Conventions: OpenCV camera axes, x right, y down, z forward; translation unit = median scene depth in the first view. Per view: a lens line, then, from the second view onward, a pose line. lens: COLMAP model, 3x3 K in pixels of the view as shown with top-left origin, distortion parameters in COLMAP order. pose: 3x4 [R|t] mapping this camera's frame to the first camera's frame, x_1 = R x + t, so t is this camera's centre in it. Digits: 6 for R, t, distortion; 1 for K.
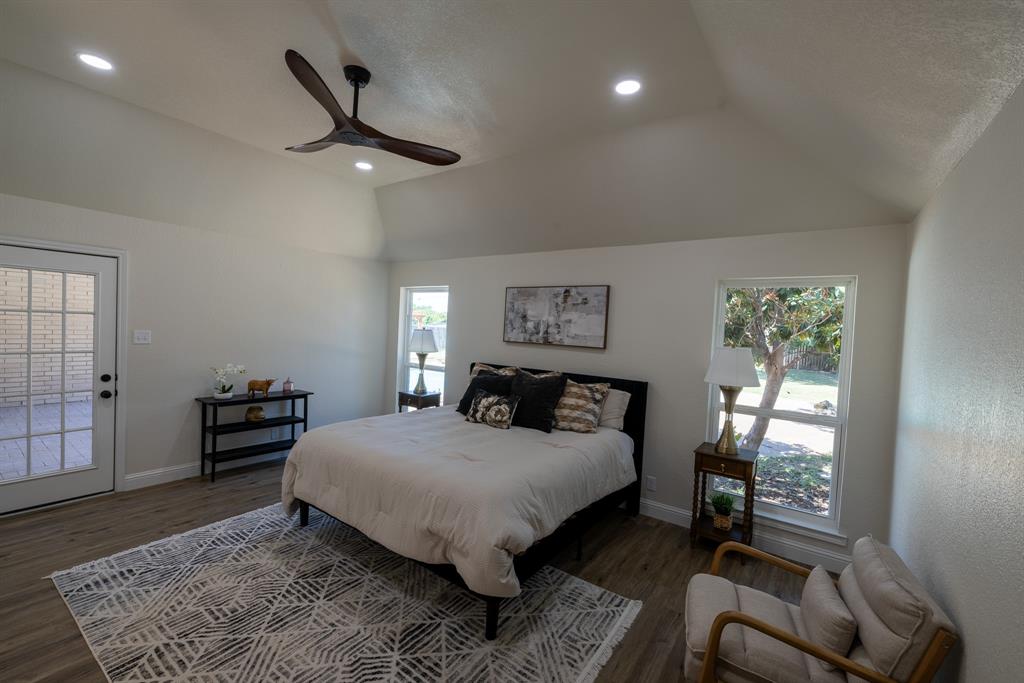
lens RADIAL K [[428.8, 0, 507.6], [0, 428.8, 340.4], [0, 0, 1]] dist [-0.001178, 0.000568]
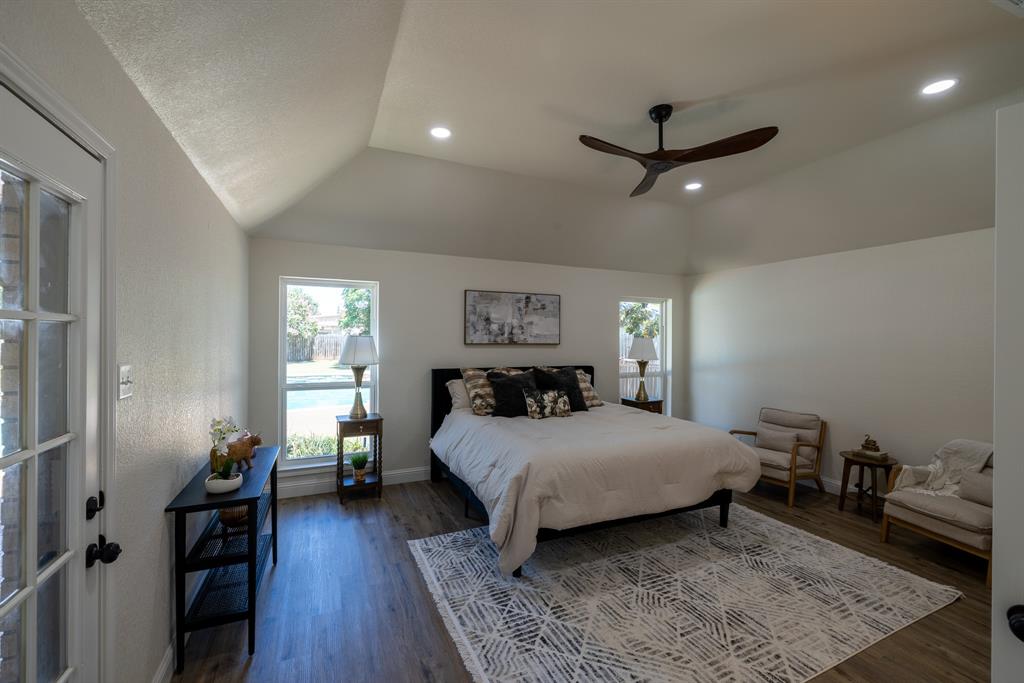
lens RADIAL K [[428.8, 0, 516.3], [0, 428.8, 339.8], [0, 0, 1]] dist [-0.001178, 0.000568]
pose [[0.489449, -0.045503, 0.870844, -0.892544], [0.043078, 0.998680, 0.027971, -0.033242], [-0.870967, 0.023824, 0.490763, 0.448876]]
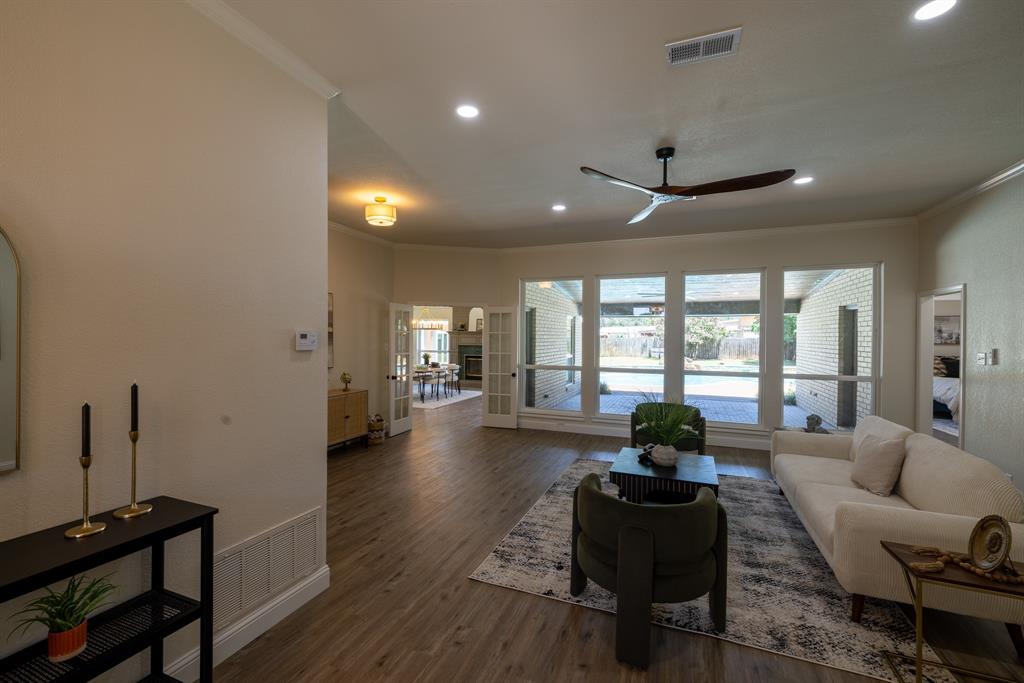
lens RADIAL K [[428.8, 0, 515.3], [0, 428.8, 344.1], [0, 0, 1]] dist [-0.001178, 0.000568]
pose [[0.967058, -0.049262, 0.249744, -2.533620], [0.052714, 0.998584, -0.007152, -0.088836], [-0.249038, 0.020081, 0.968285, -0.476590]]
